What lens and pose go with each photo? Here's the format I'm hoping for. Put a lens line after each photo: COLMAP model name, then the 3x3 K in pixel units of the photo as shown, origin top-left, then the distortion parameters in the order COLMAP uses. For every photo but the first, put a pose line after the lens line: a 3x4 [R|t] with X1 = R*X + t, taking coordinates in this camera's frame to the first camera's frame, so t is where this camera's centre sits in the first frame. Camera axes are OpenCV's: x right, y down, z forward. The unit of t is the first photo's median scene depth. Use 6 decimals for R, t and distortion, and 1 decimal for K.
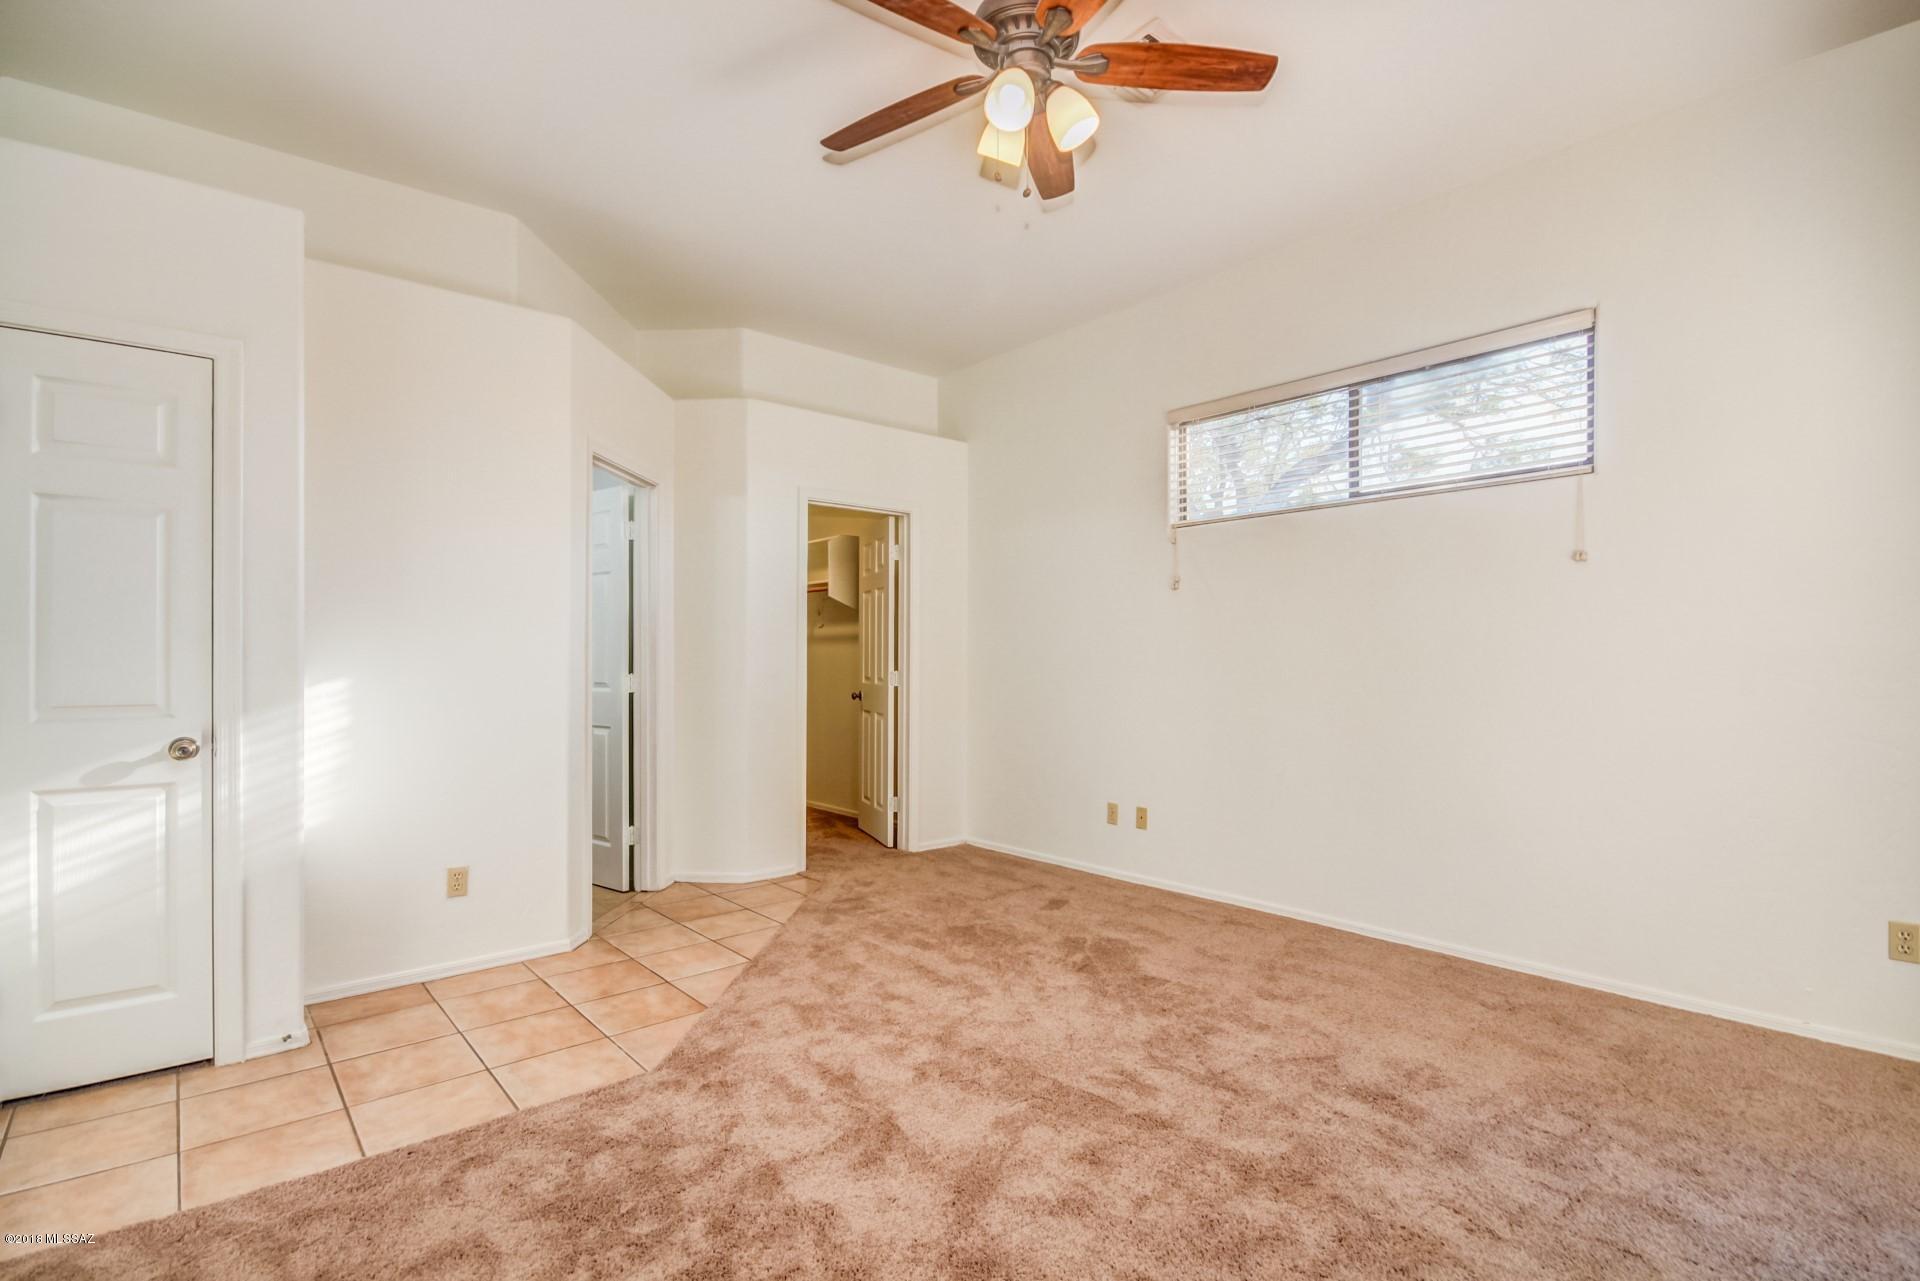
lens RADIAL K [[914.2, 0, 962.9], [0, 914.2, 657.6], [0, 0, 1]] dist [-0.001059, -0.000666]
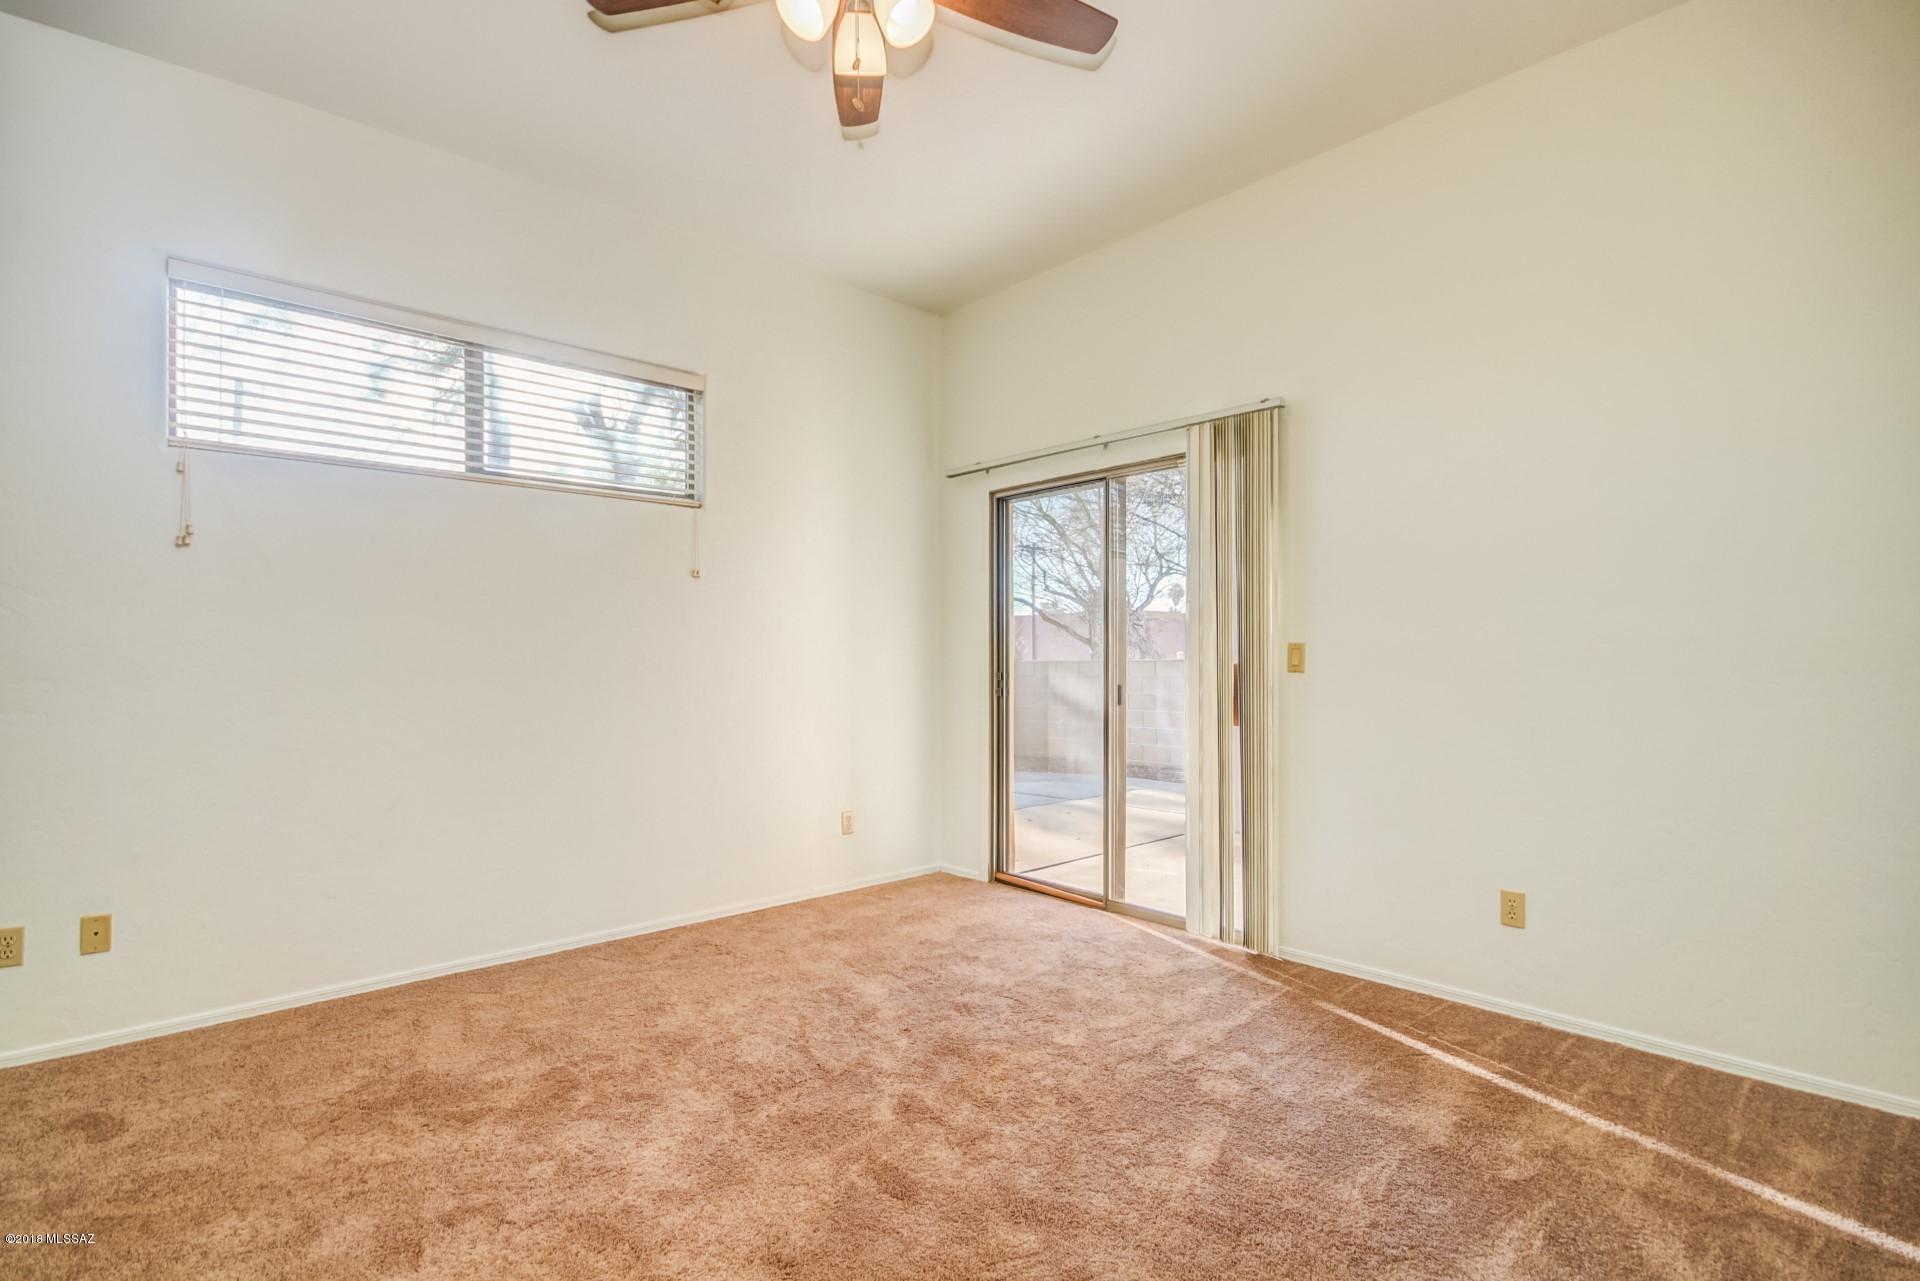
lens RADIAL K [[914.2, 0, 962.9], [0, 914.2, 657.6], [0, 0, 1]] dist [-0.001059, -0.000666]
pose [[-0.027869, 0.000698, 0.999611, -0.507169], [0.002801, 0.999996, -0.000621, 0.004409], [-0.999608, 0.002782, -0.027870, 0.606831]]
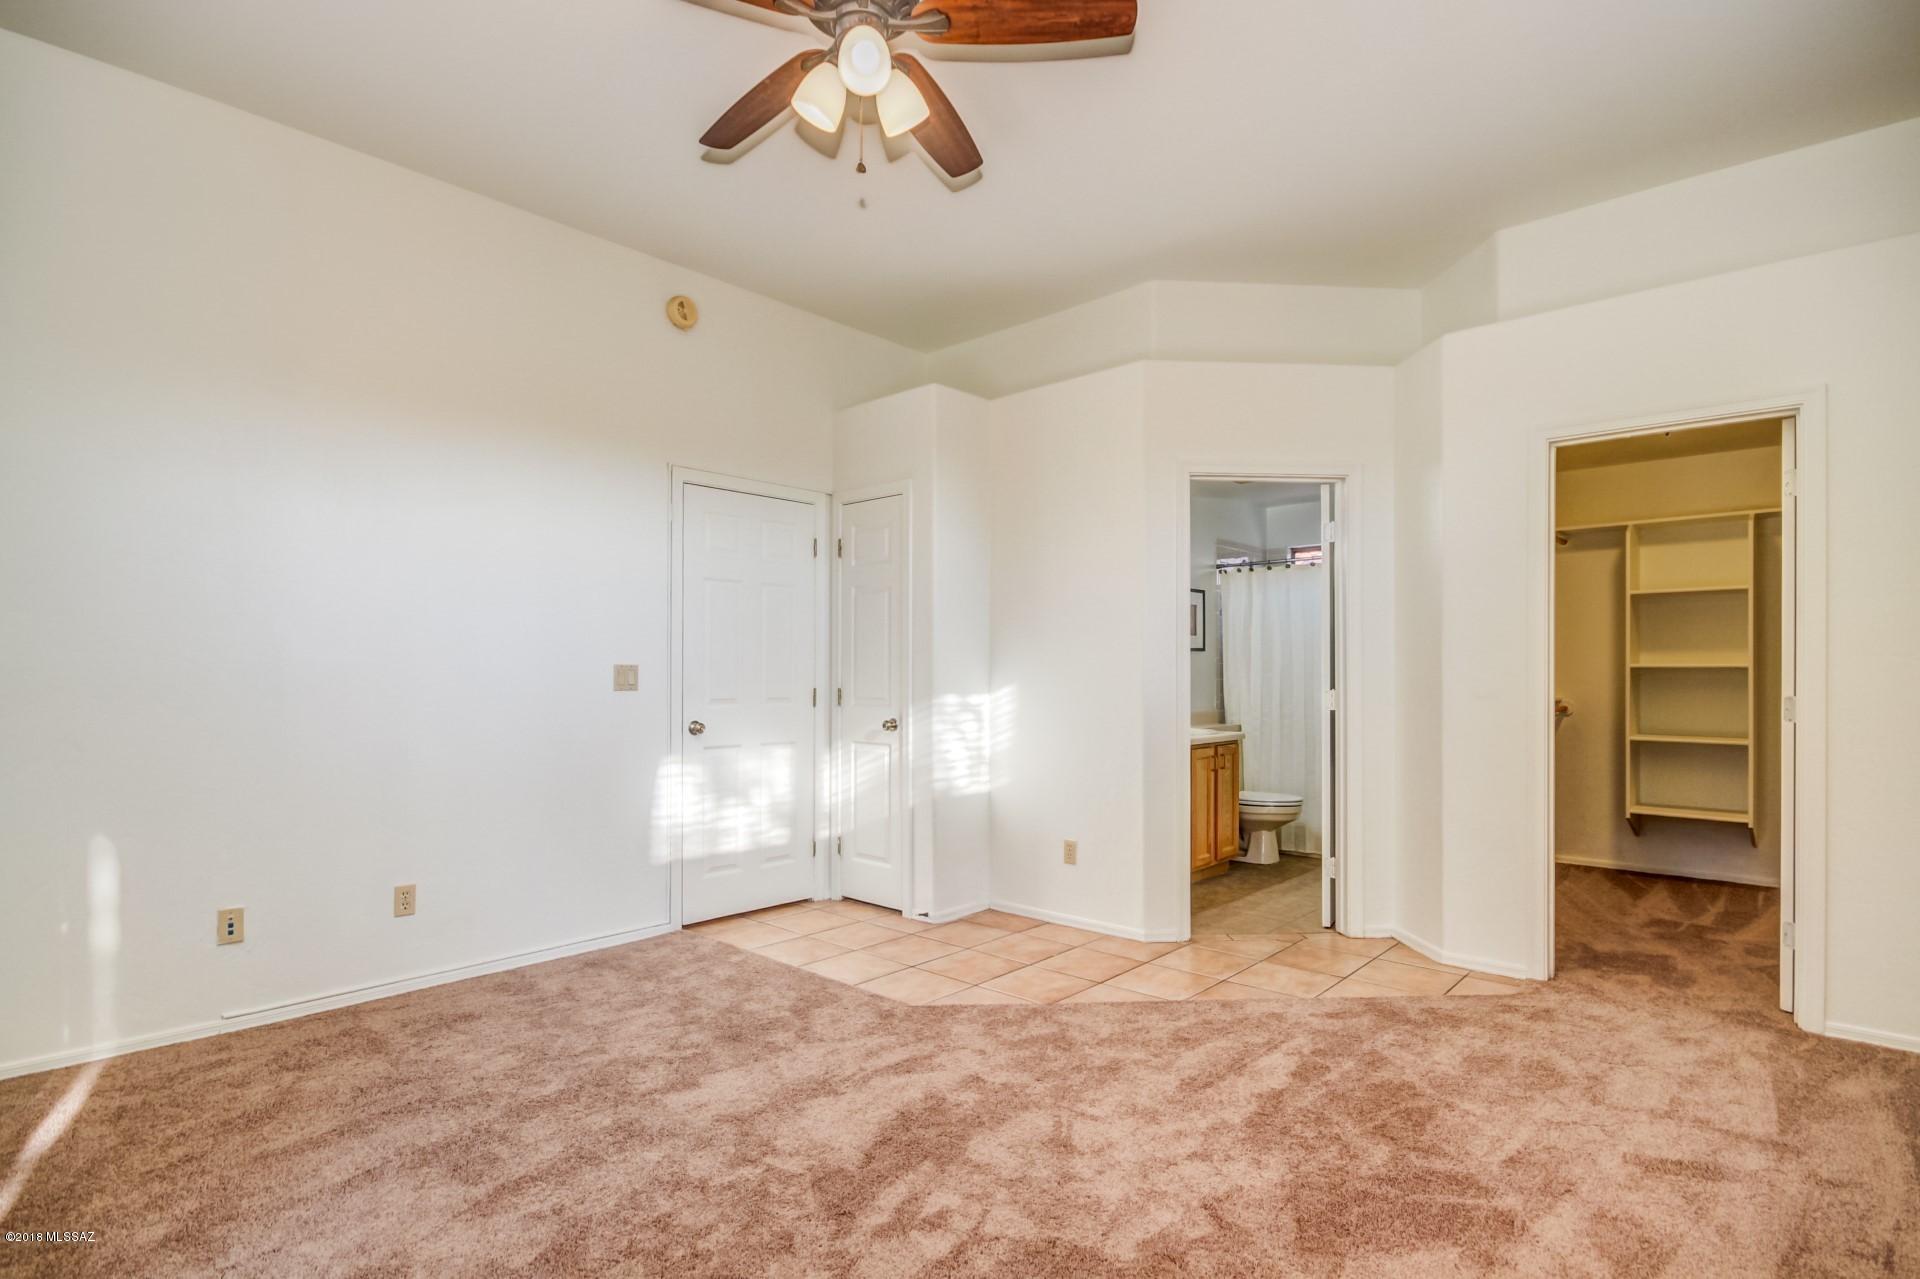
lens RADIAL K [[982.2, 0, 954.5], [0, 982.2, 662.9], [0, 0, 1]] dist [0.003447, 0.000569]
pose [[0.118837, -0.001901, -0.992912, 0.709696], [-0.000575, 0.999998, -0.001984, -0.008667], [0.992914, 0.000806, 0.118836, 0.639786]]
